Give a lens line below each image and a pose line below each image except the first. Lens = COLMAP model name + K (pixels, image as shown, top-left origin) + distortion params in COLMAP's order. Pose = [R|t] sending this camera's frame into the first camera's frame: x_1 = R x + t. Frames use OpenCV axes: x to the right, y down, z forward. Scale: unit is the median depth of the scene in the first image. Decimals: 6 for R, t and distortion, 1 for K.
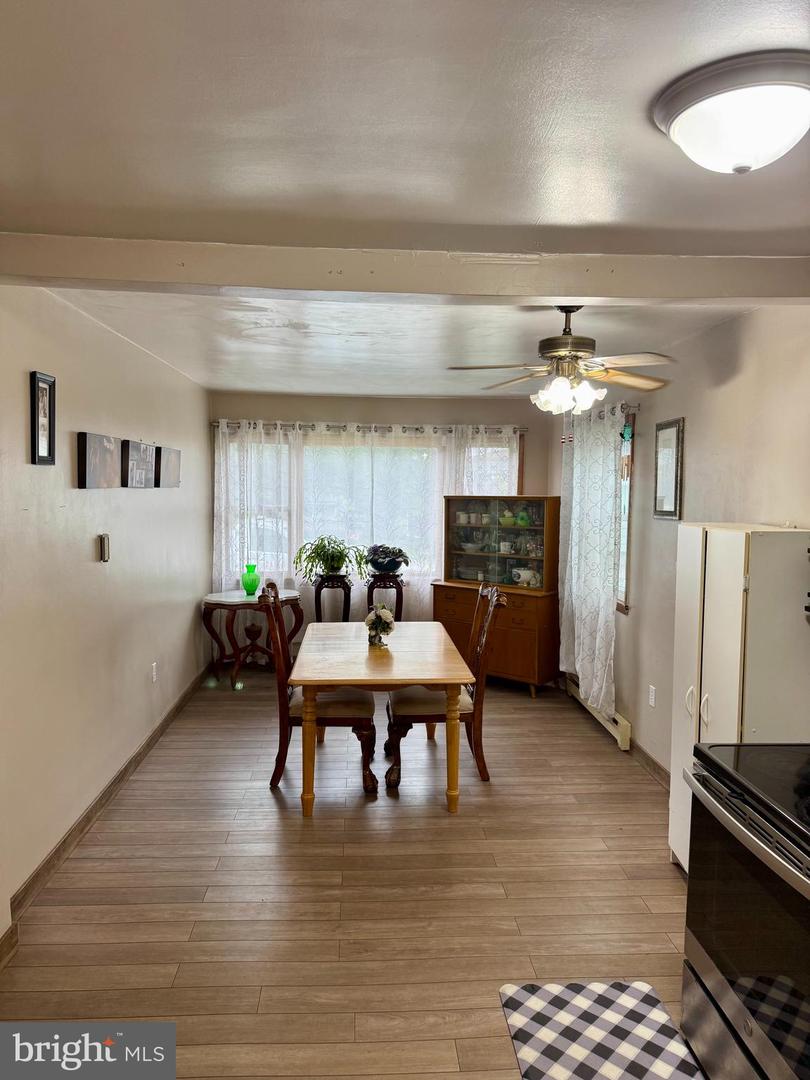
lens RADIAL K [[759.0, 0, 405.0], [0, 759.0, 540.0], [0, 0, 1]] dist [0.099461, -0.121525]
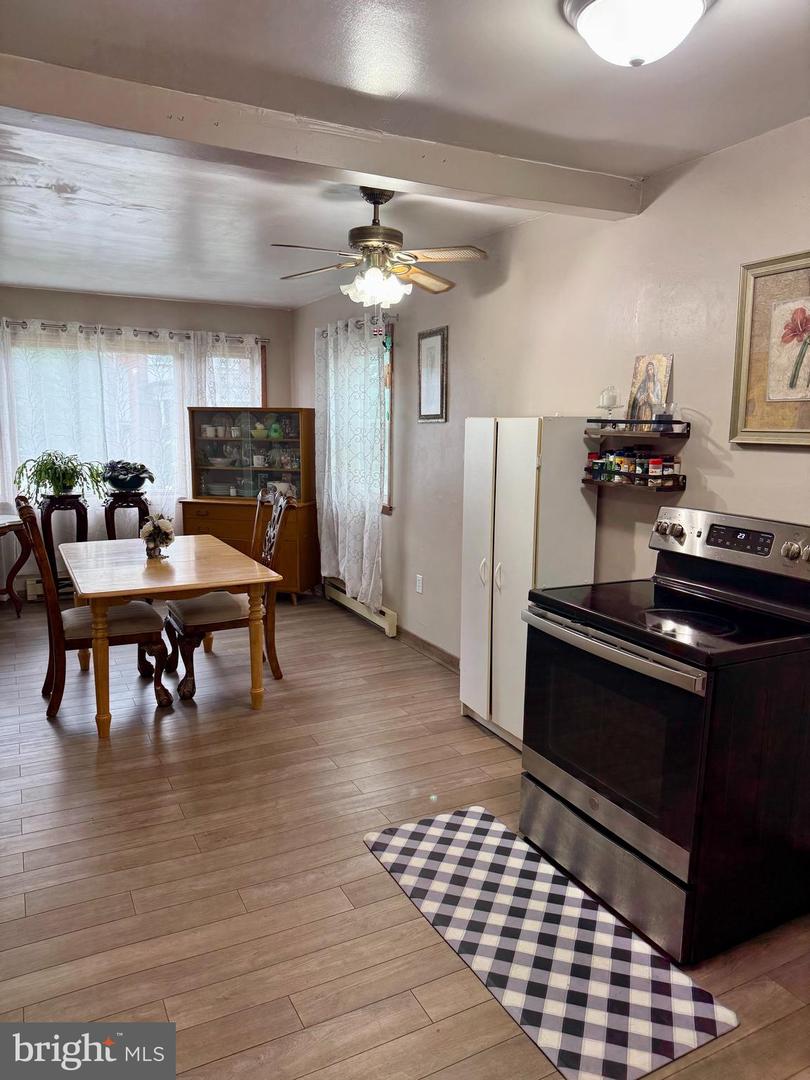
lens RADIAL K [[751.0, 0, 405.0], [0, 751.0, 540.0], [0, 0, 1]] dist [0.202630, -0.345313]
pose [[0.917001, -0.063243, 0.393840, -0.116140], [0.028794, 0.995270, 0.092779, 0.034604], [-0.397845, -0.073738, 0.914485, 0.011913]]
